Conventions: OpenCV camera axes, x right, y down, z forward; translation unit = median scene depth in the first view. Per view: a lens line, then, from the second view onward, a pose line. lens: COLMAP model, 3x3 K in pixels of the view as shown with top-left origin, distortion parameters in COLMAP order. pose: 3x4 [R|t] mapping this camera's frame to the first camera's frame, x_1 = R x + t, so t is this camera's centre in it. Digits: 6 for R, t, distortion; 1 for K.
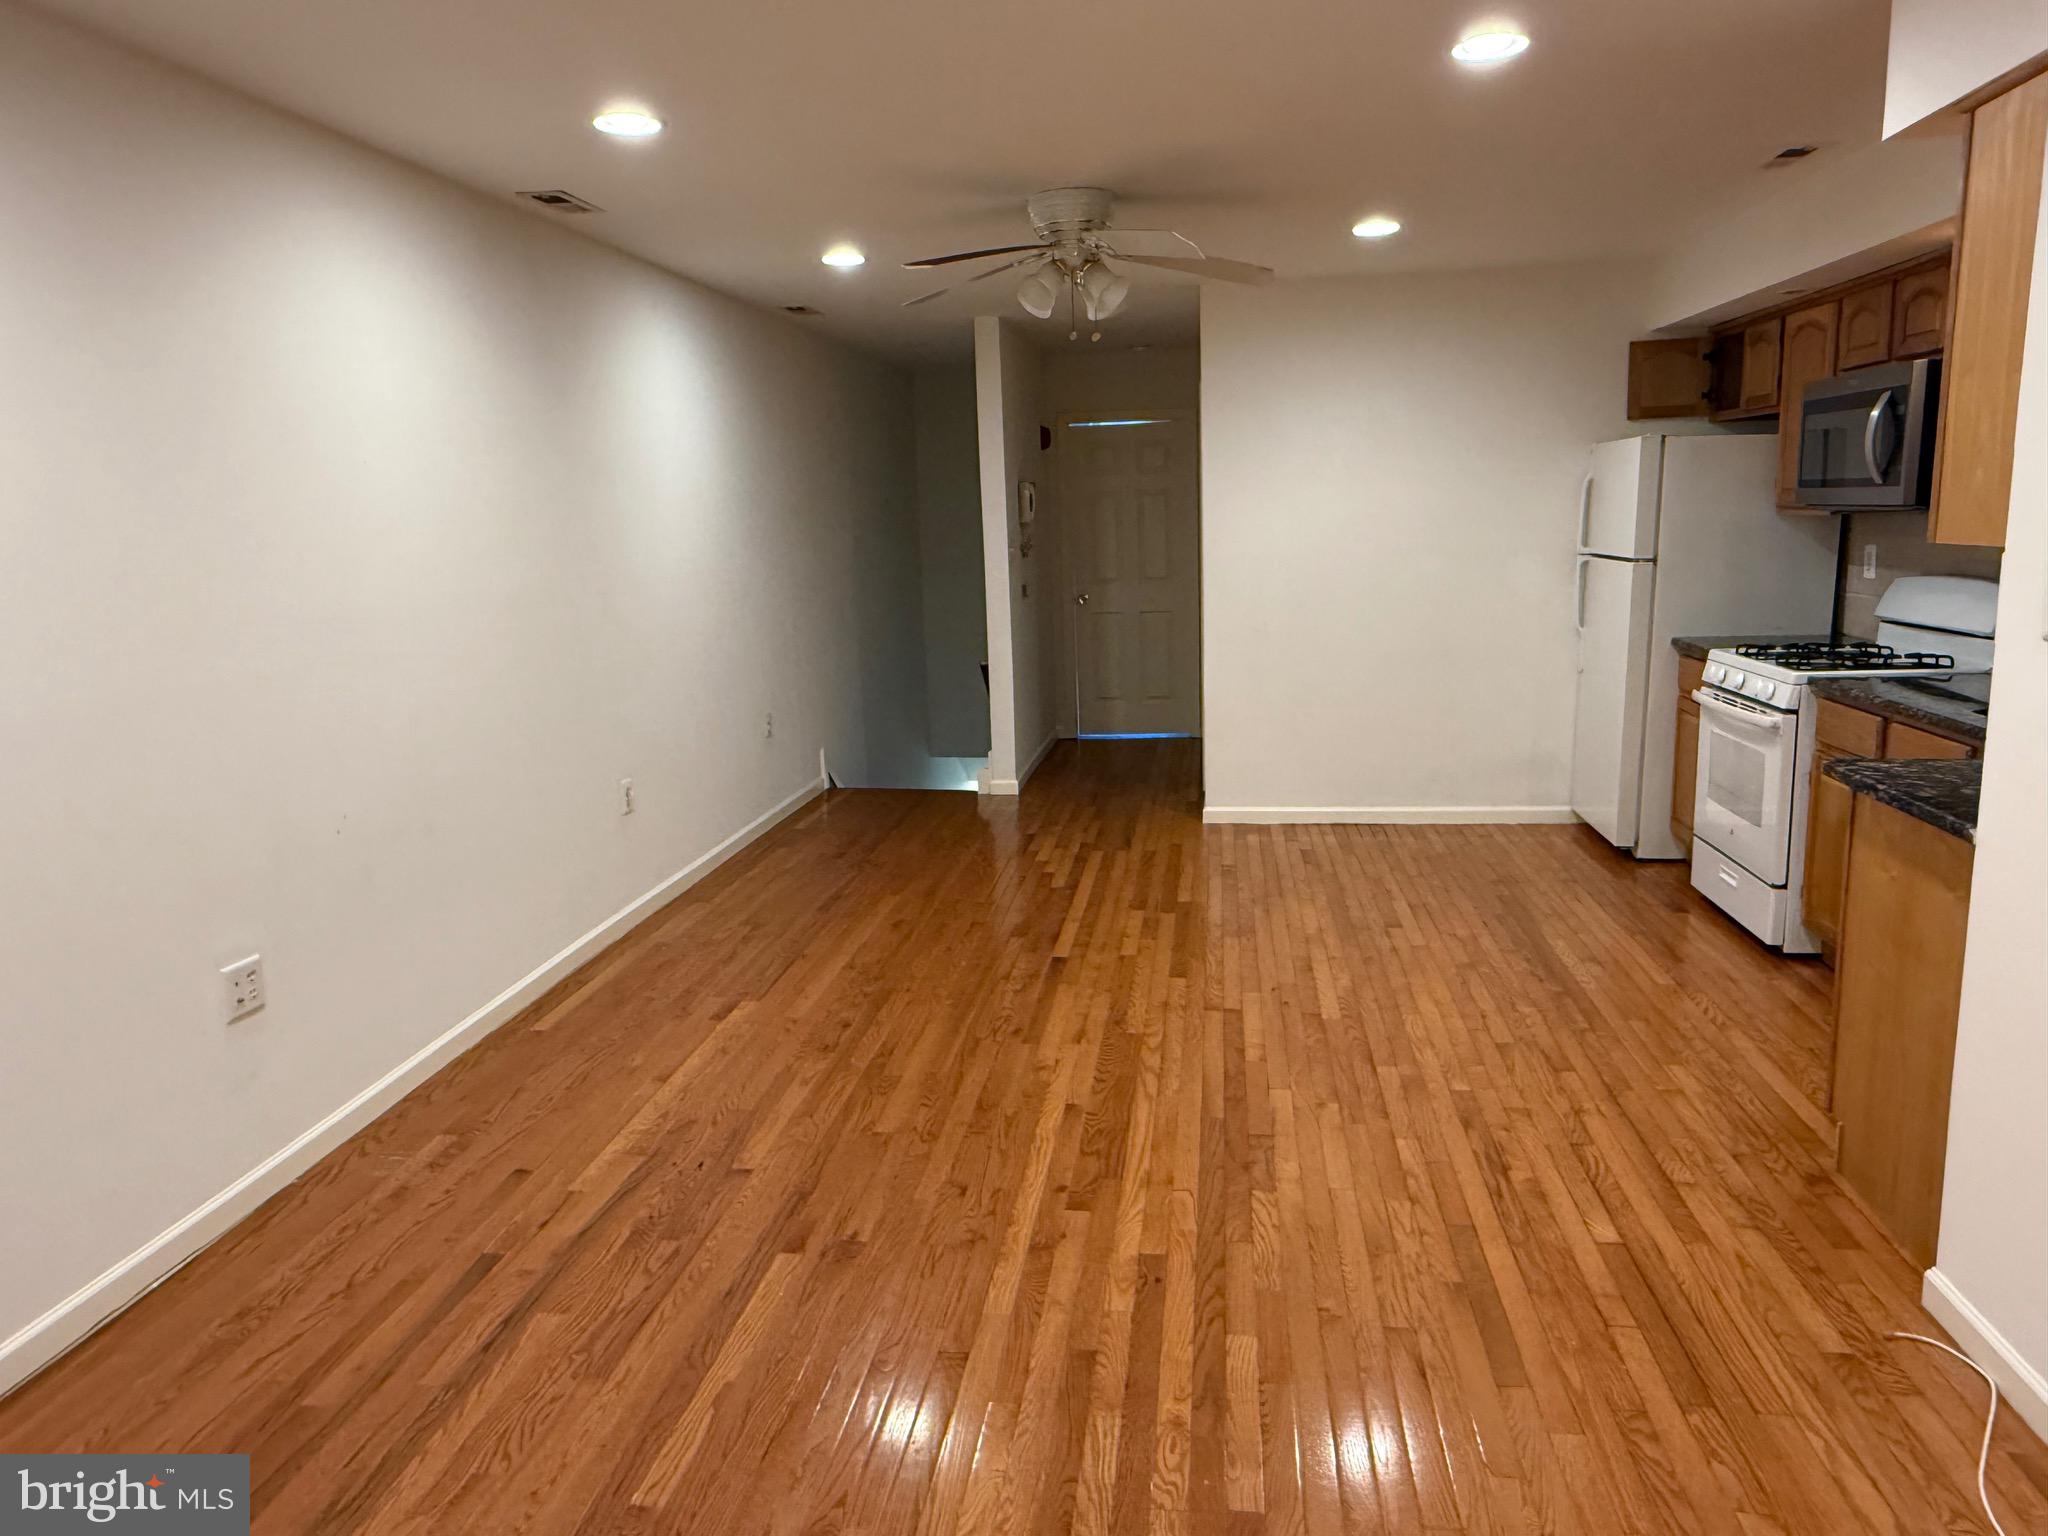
lens RADIAL K [[1370.9, 0, 1011.6], [0, 1370.9, 765.4], [0, 0, 1]] dist [-0.003589, 0.005312]
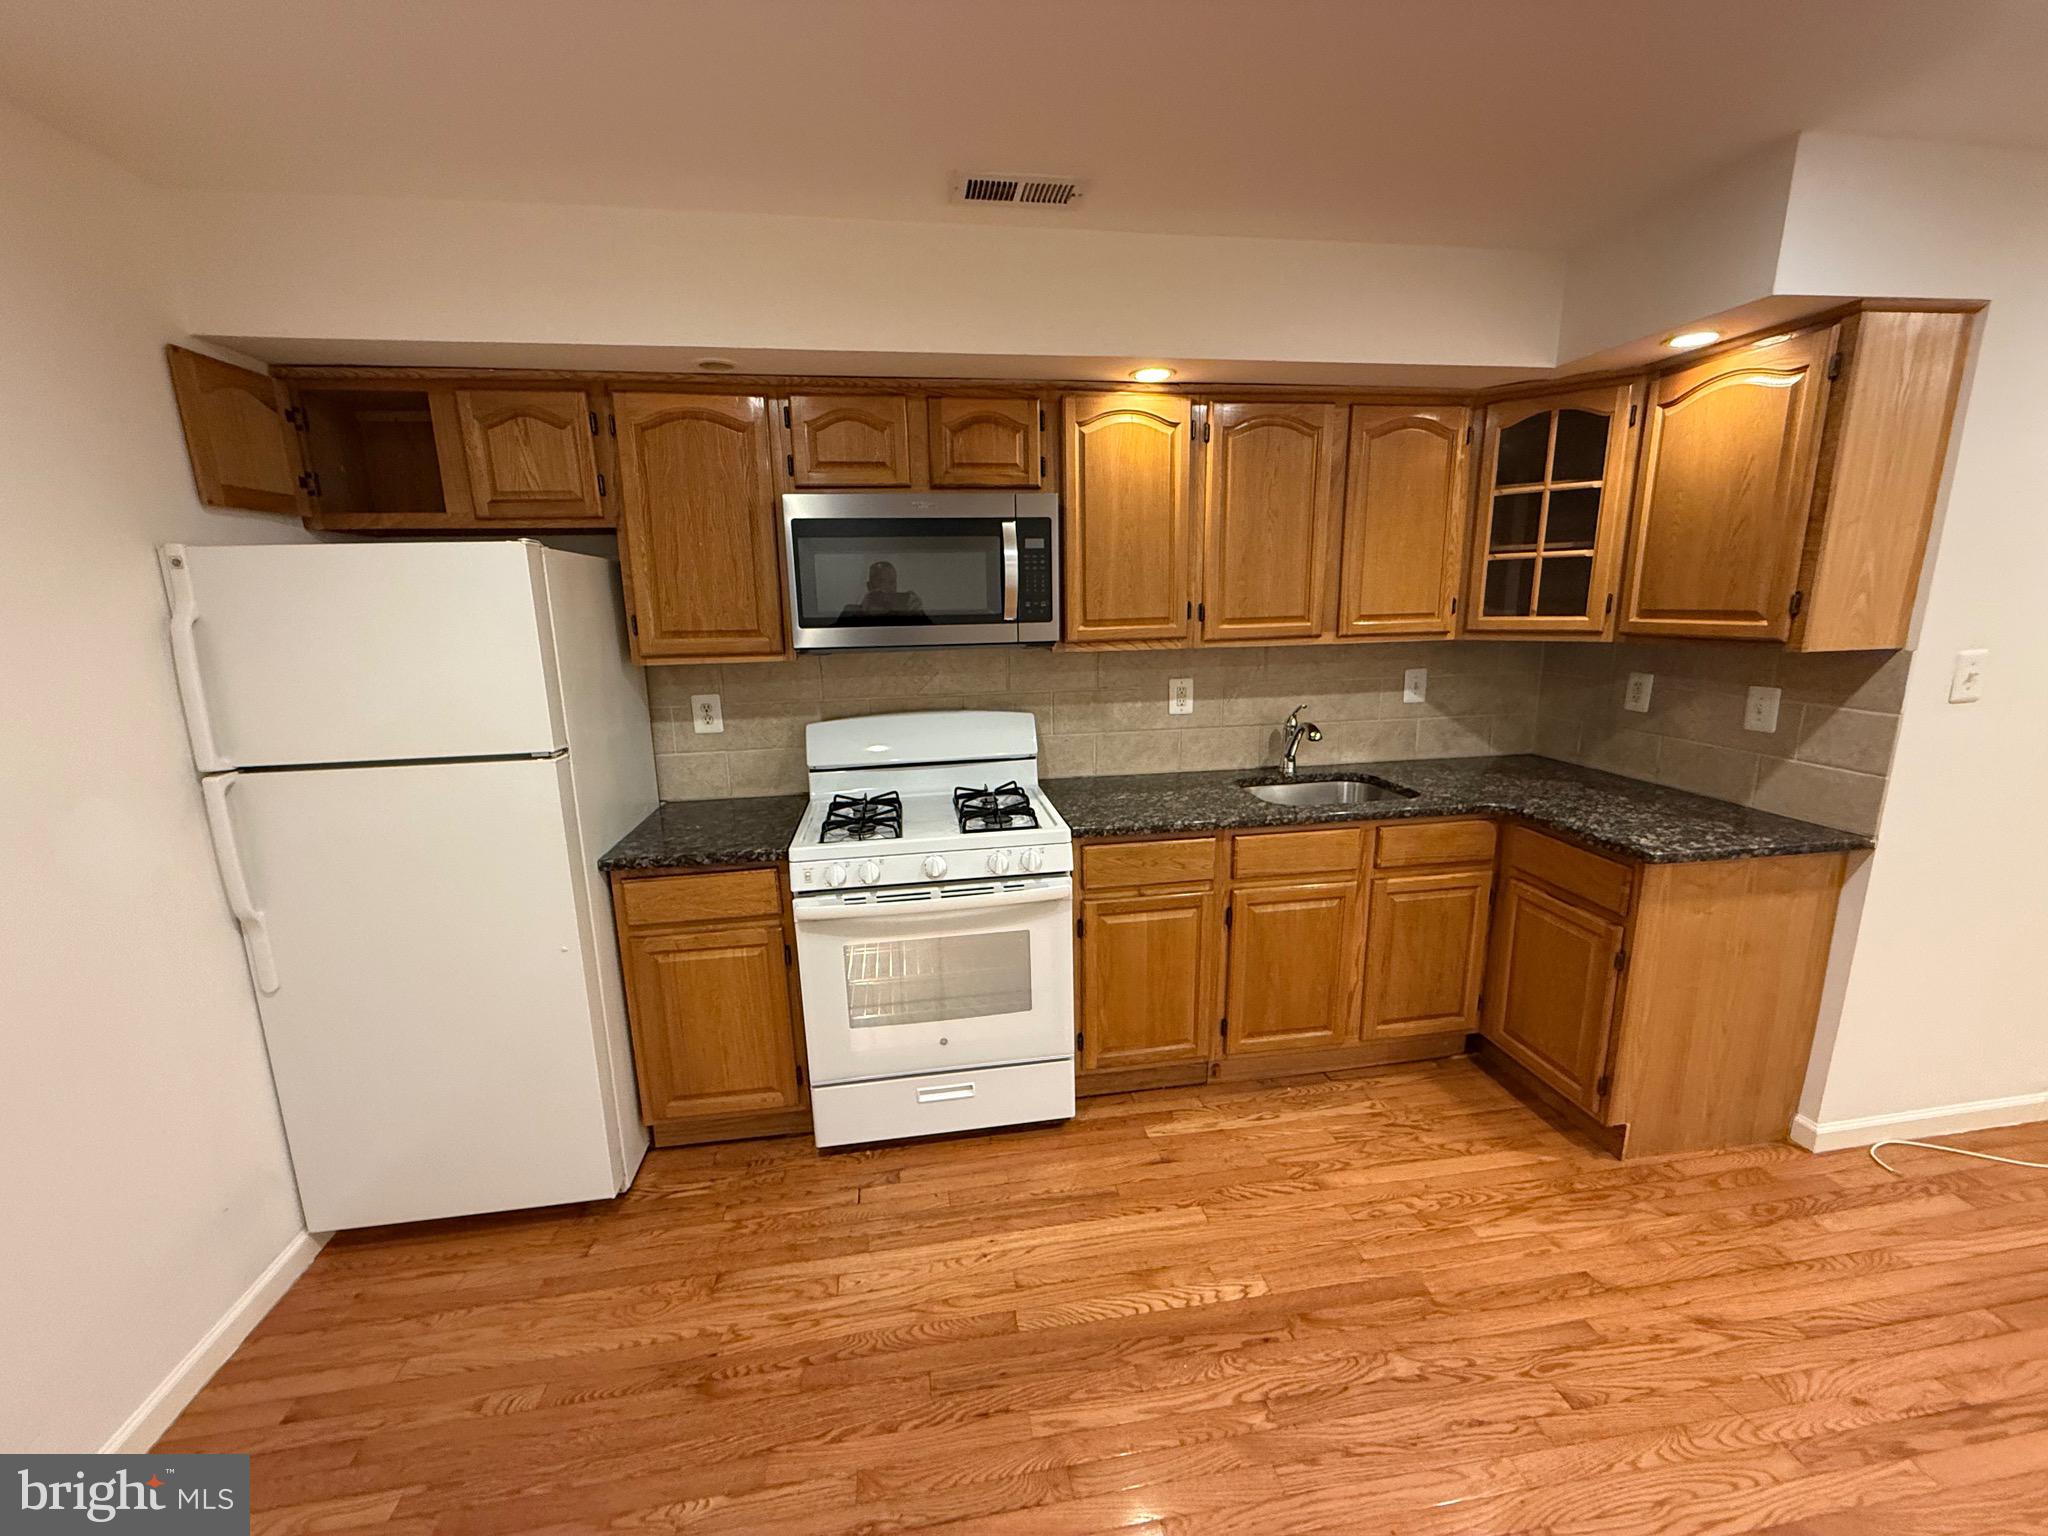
lens RADIAL K [[814.0, 0, 1017.9], [0, 814.0, 765.3], [0, 0, 1]] dist [-0.002821, 0.000945]
pose [[-0.289280, -0.153300, 0.944889, 0.088250], [0.206636, 0.953820, 0.218011, -0.232779], [-0.934676, 0.258314, -0.244244, 1.166295]]
